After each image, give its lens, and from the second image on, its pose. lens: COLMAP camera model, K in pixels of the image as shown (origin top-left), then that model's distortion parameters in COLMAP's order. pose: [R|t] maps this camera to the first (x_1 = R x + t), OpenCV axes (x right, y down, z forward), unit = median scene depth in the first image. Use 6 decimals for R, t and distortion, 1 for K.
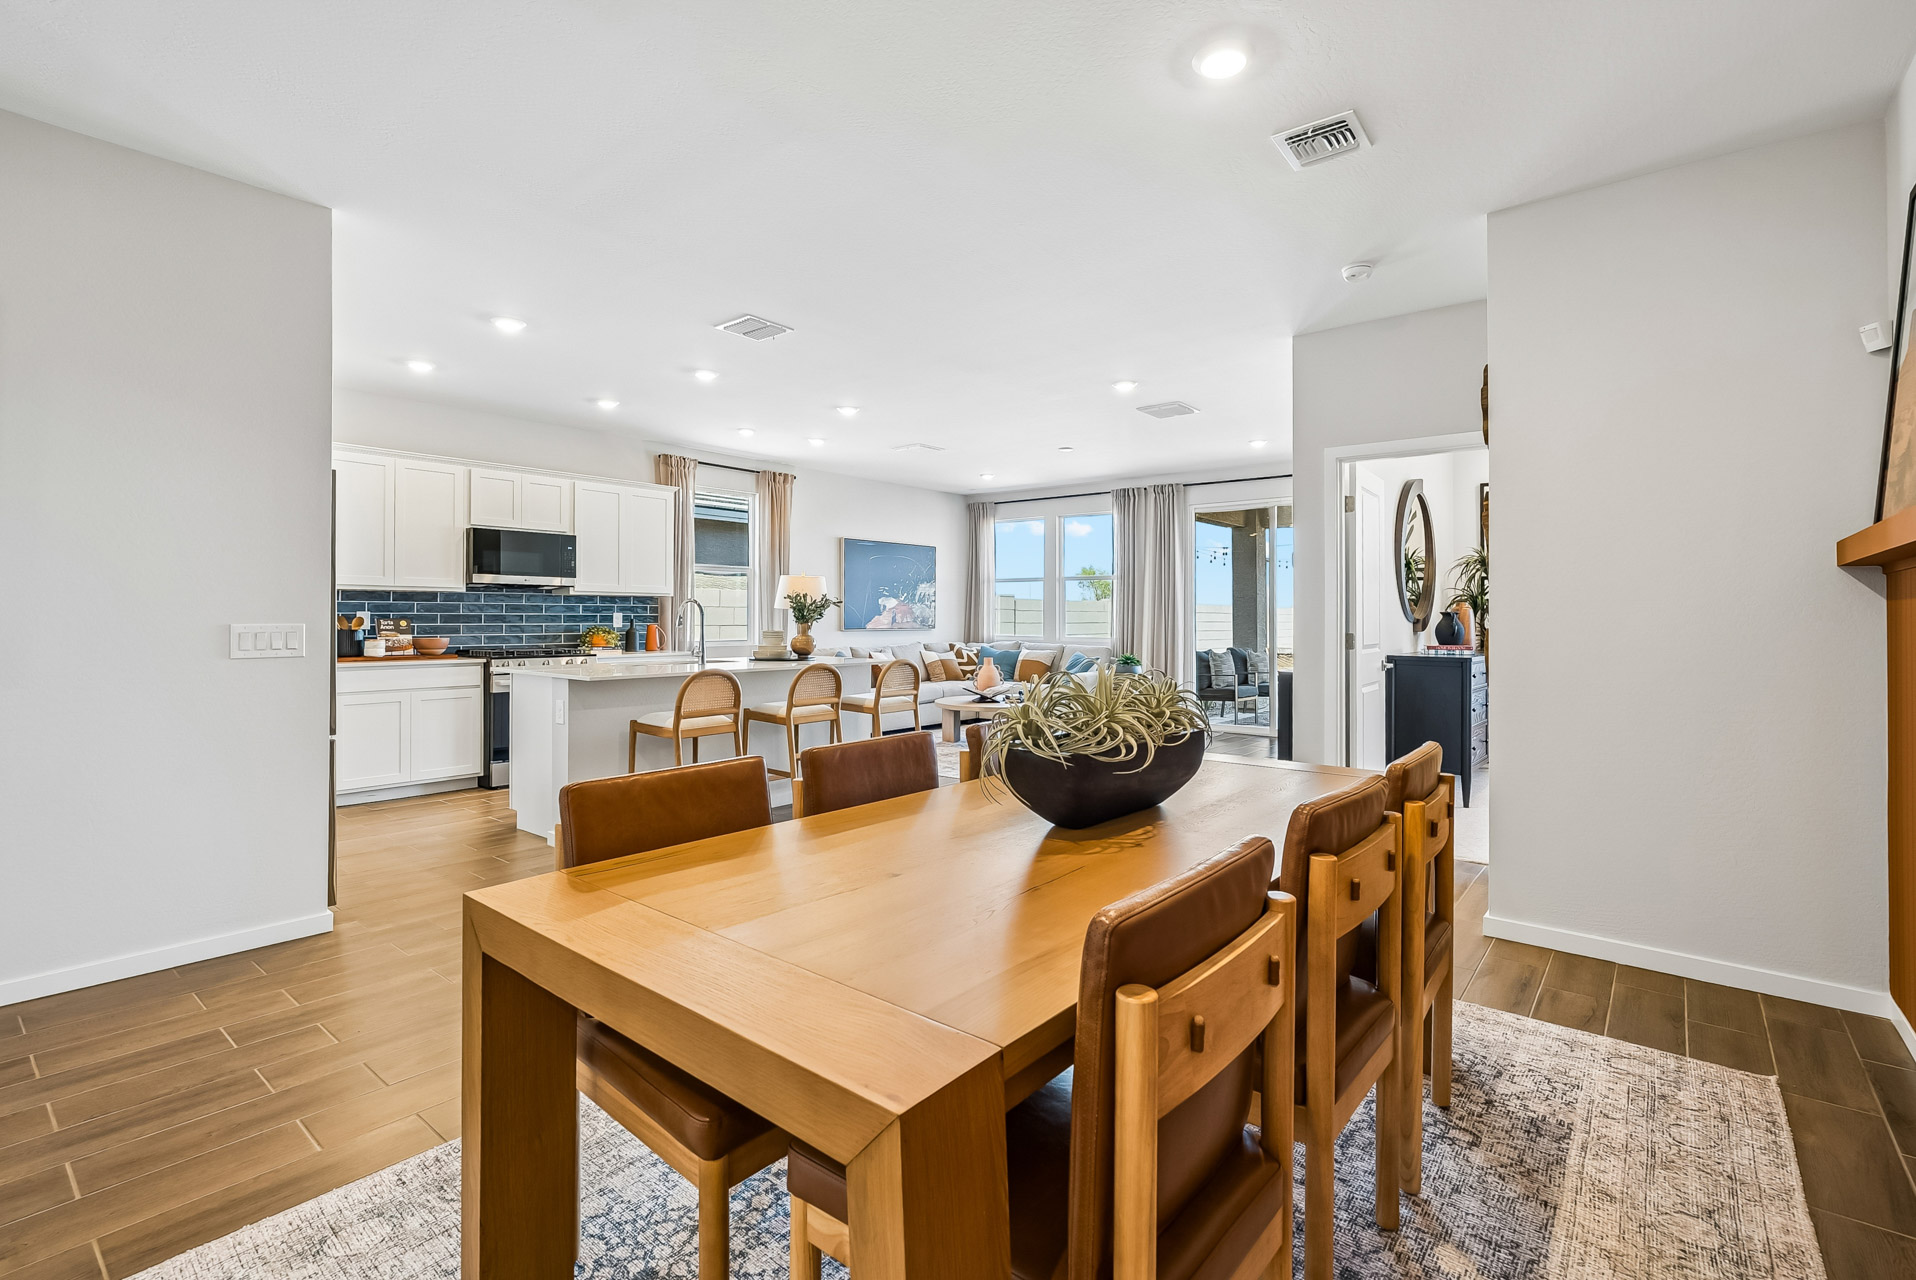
lens RADIAL K [[869.1, 0, 963.3], [0, 869.1, 608.4], [0, 0, 1]] dist [0.000292, 0.000034]
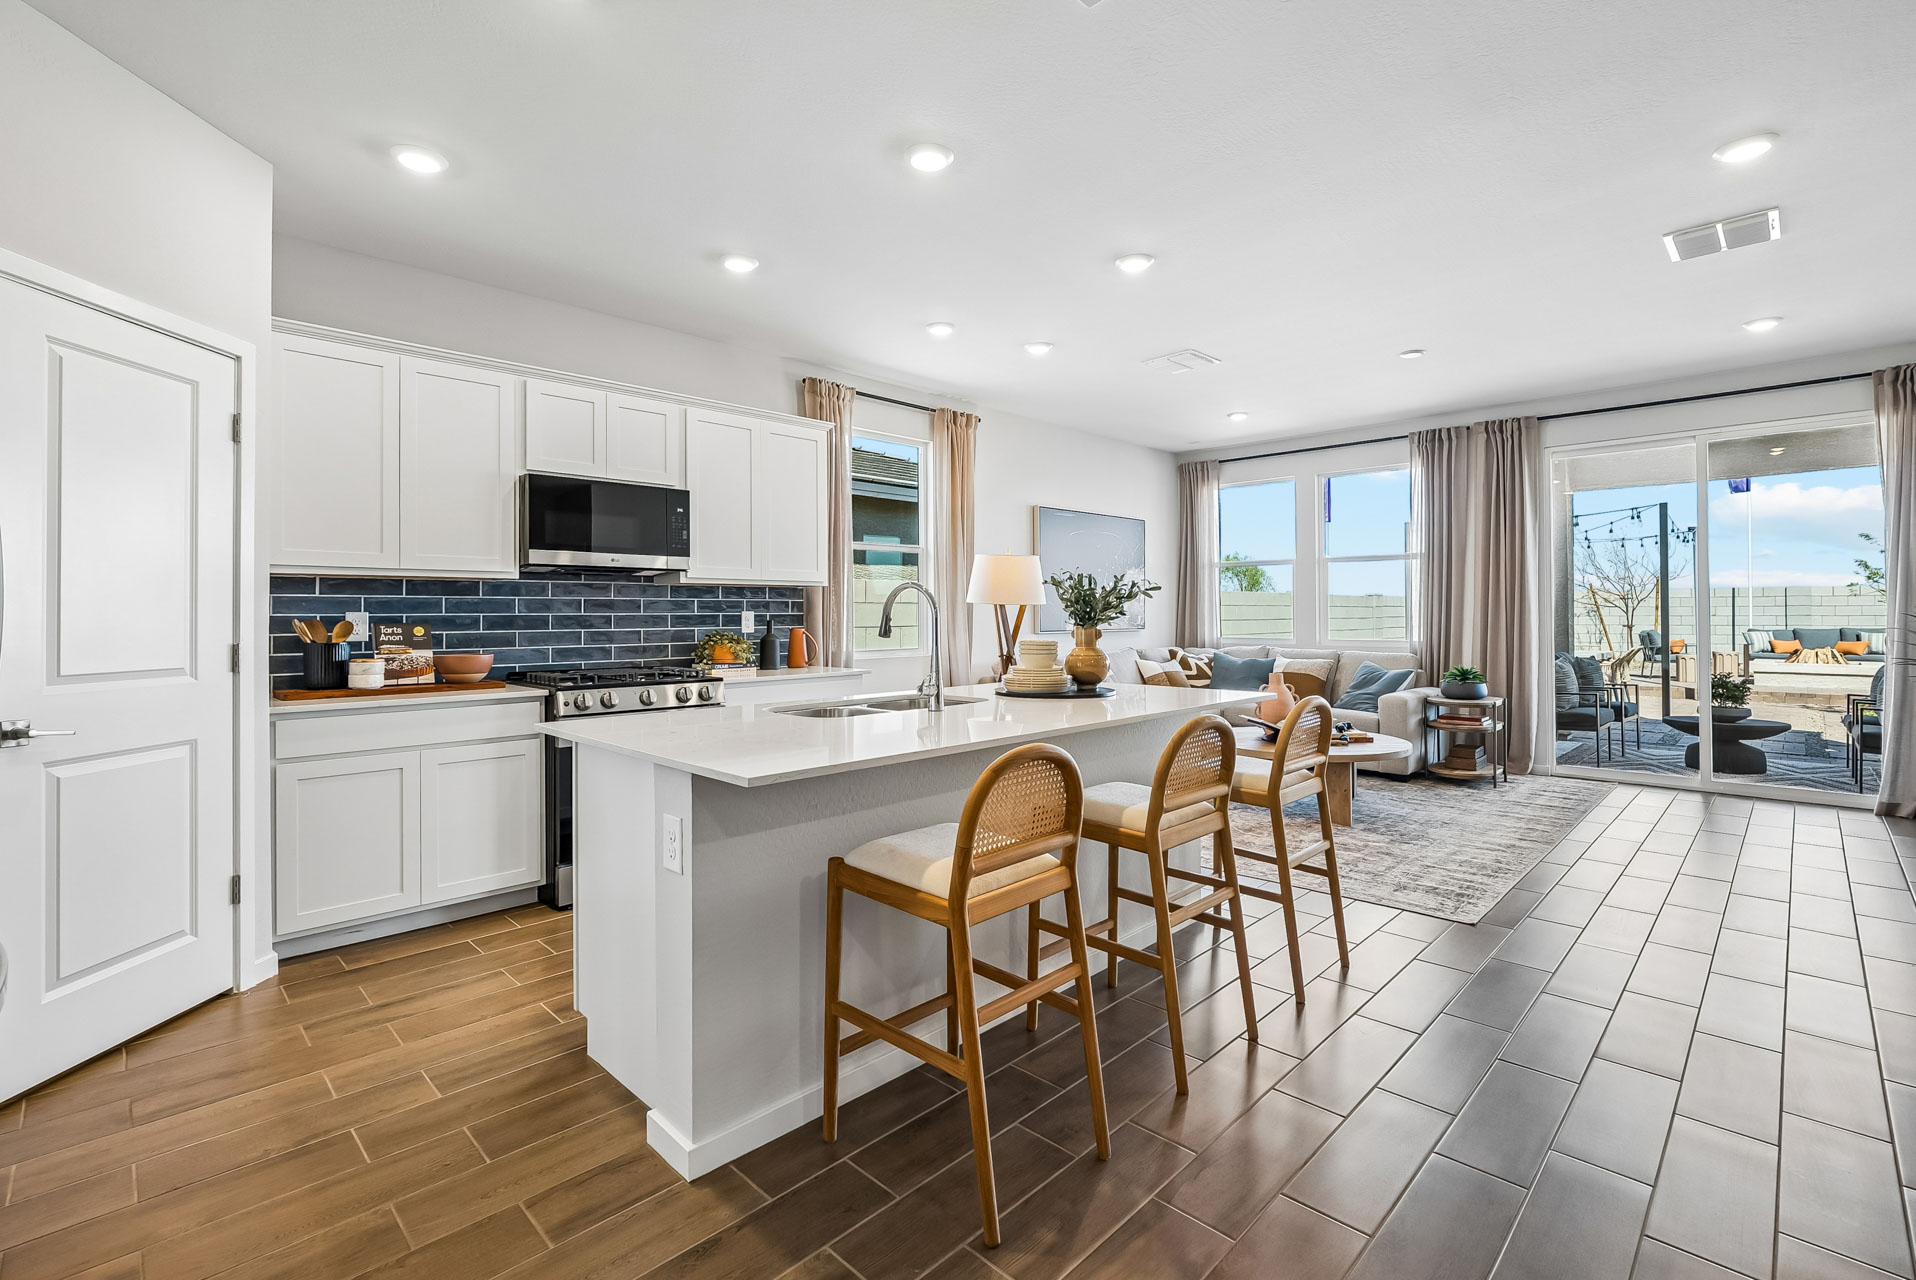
lens RADIAL K [[854.2, 0, 964.3], [0, 854.2, 604.2], [0, 0, 1]] dist [-0.003442, -0.000213]
pose [[0.995499, -0.008573, -0.094380, -0.183305], [0.008458, 0.999963, -0.001625, 0.002275], [0.094390, 0.000819, 0.995535, 0.389232]]
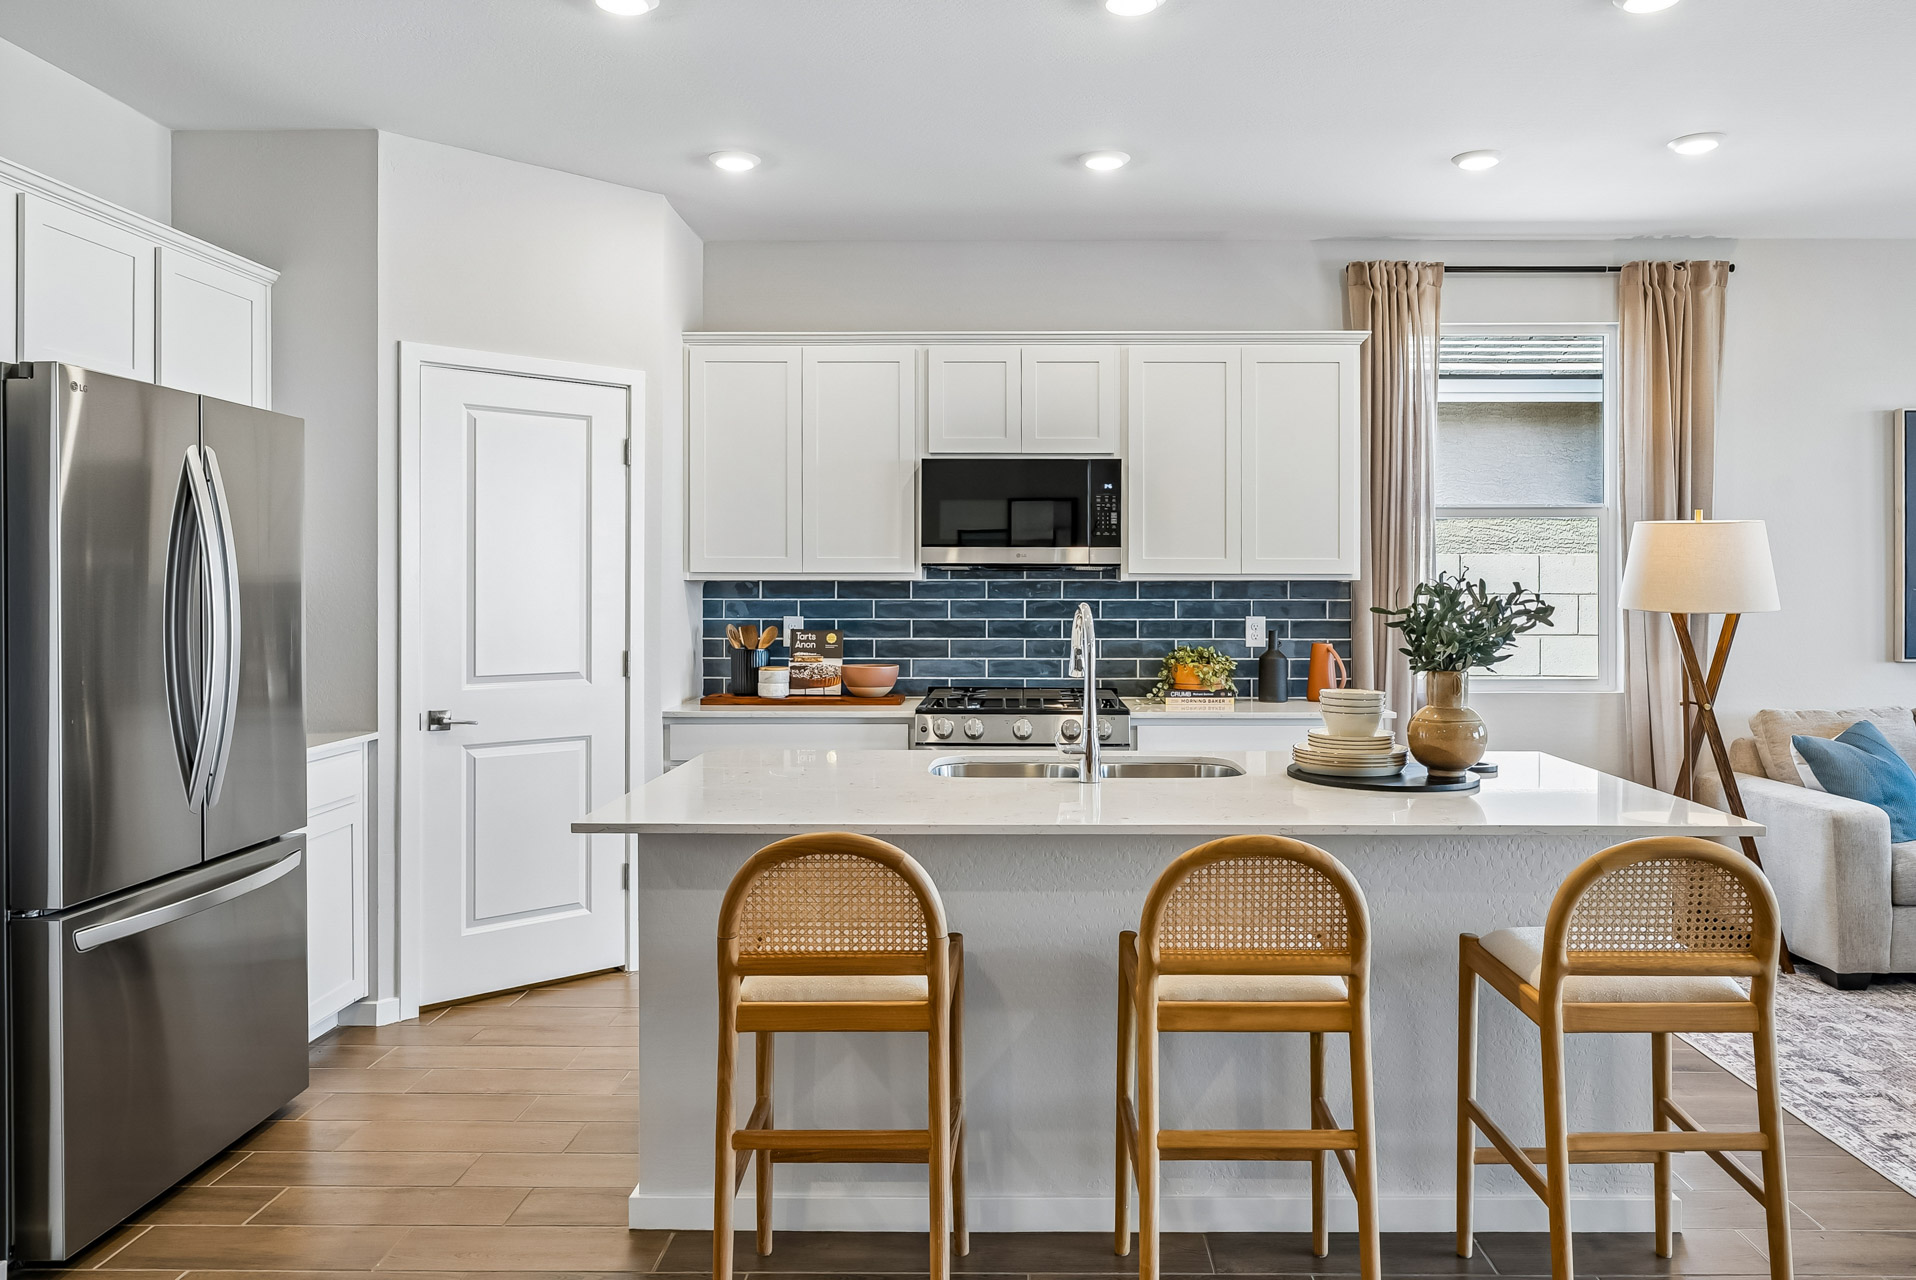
lens RADIAL K [[1353.7, 0, 1016.0], [0, 1353.7, 583.3], [0, 0, 1]] dist [0.001874, 0.003448]
pose [[0.625215, -0.003117, -0.780446, 0.102609], [0.008040, 0.999965, 0.002447, -0.017224], [0.780411, -0.007805, 0.625218, 0.478548]]
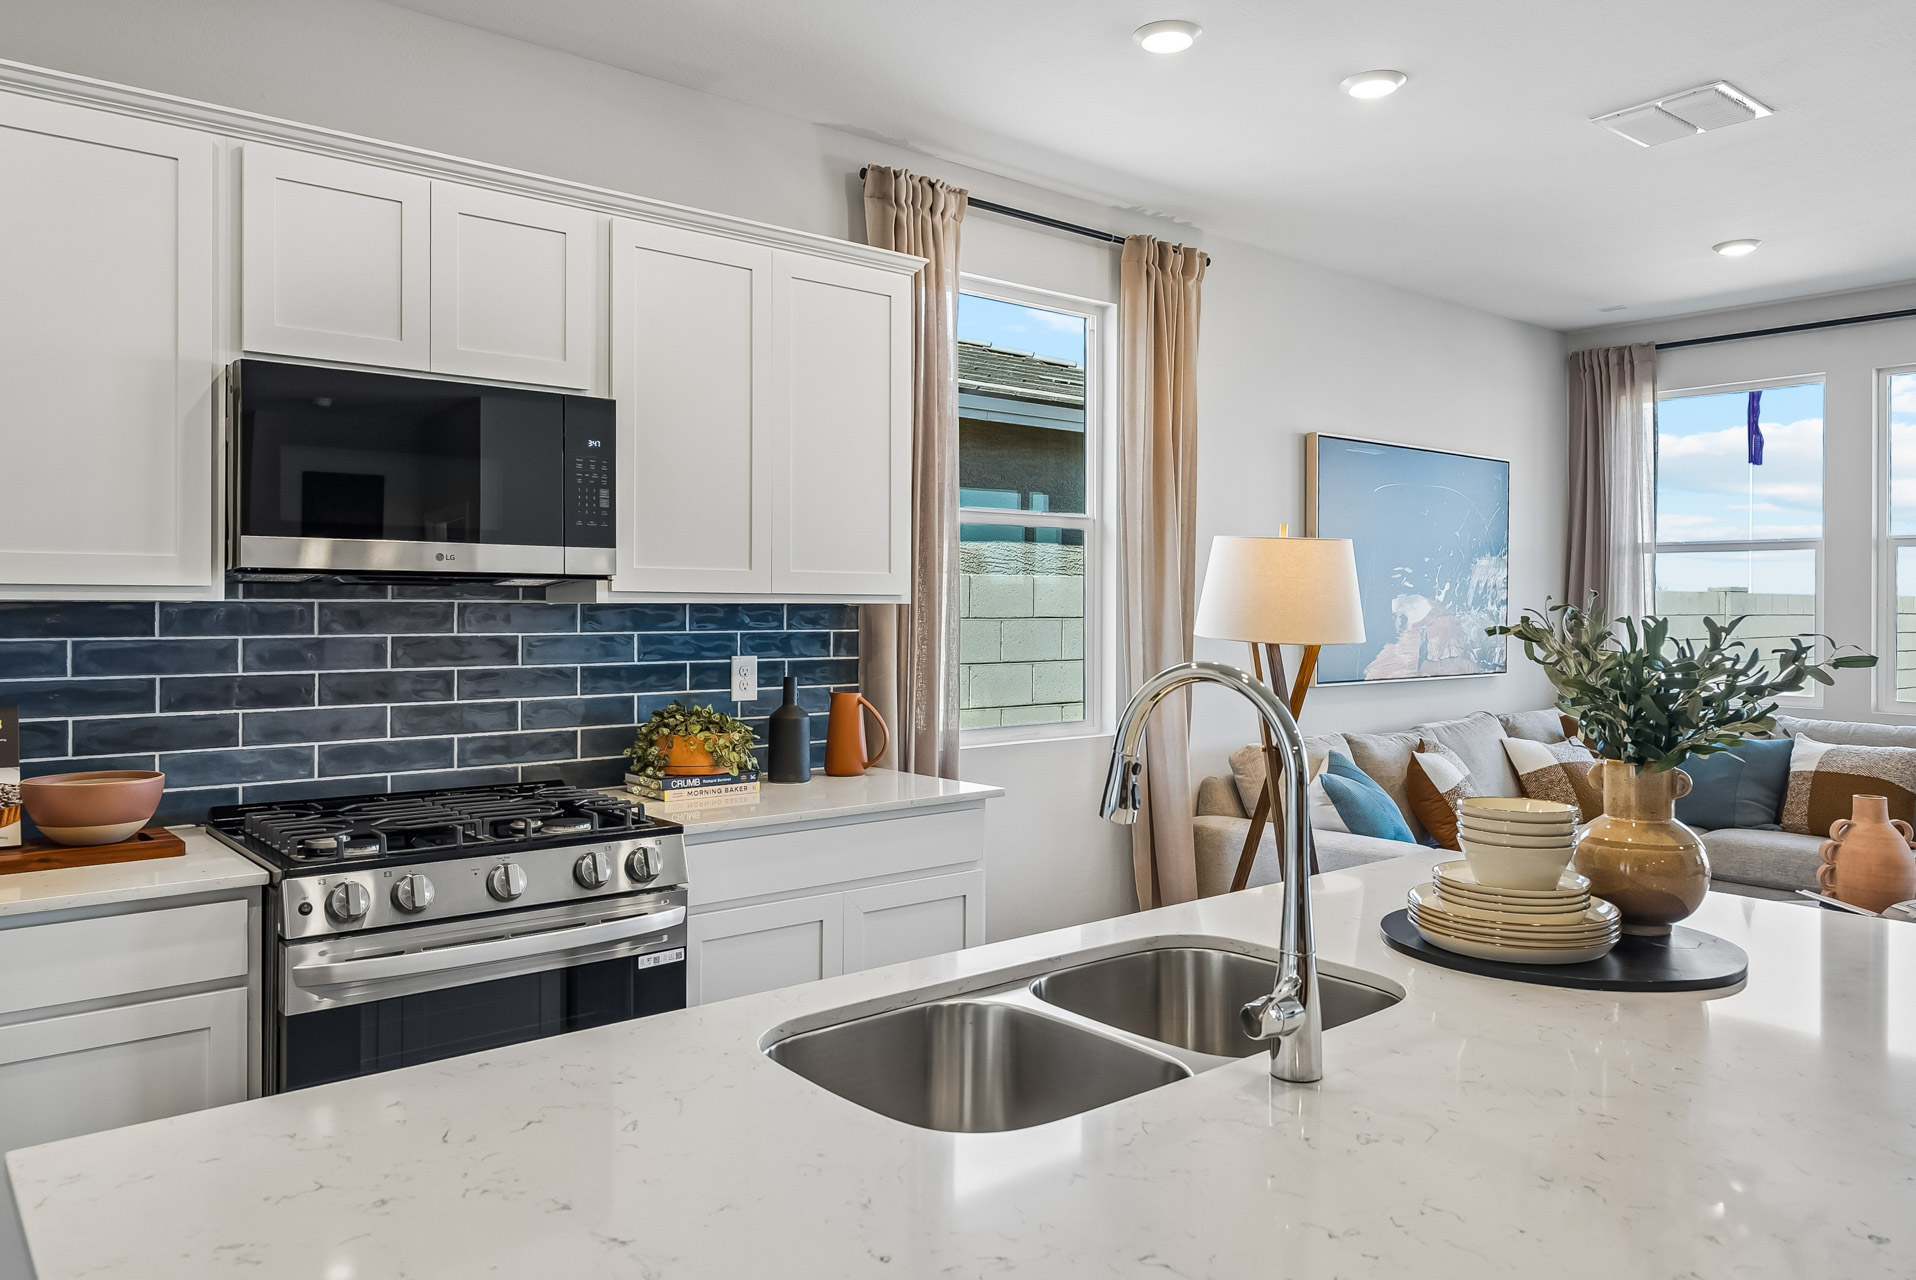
lens RADIAL K [[1318.9, 0, 961.0], [0, 1318.9, 601.9], [0, 0, 1]] dist [0.001662, 0.000645]
pose [[0.981215, 0.000568, -0.192916, -0.245098], [0.000687, 0.999979, 0.006439, -0.019607], [0.192916, -0.006450, 0.981194, 0.584899]]
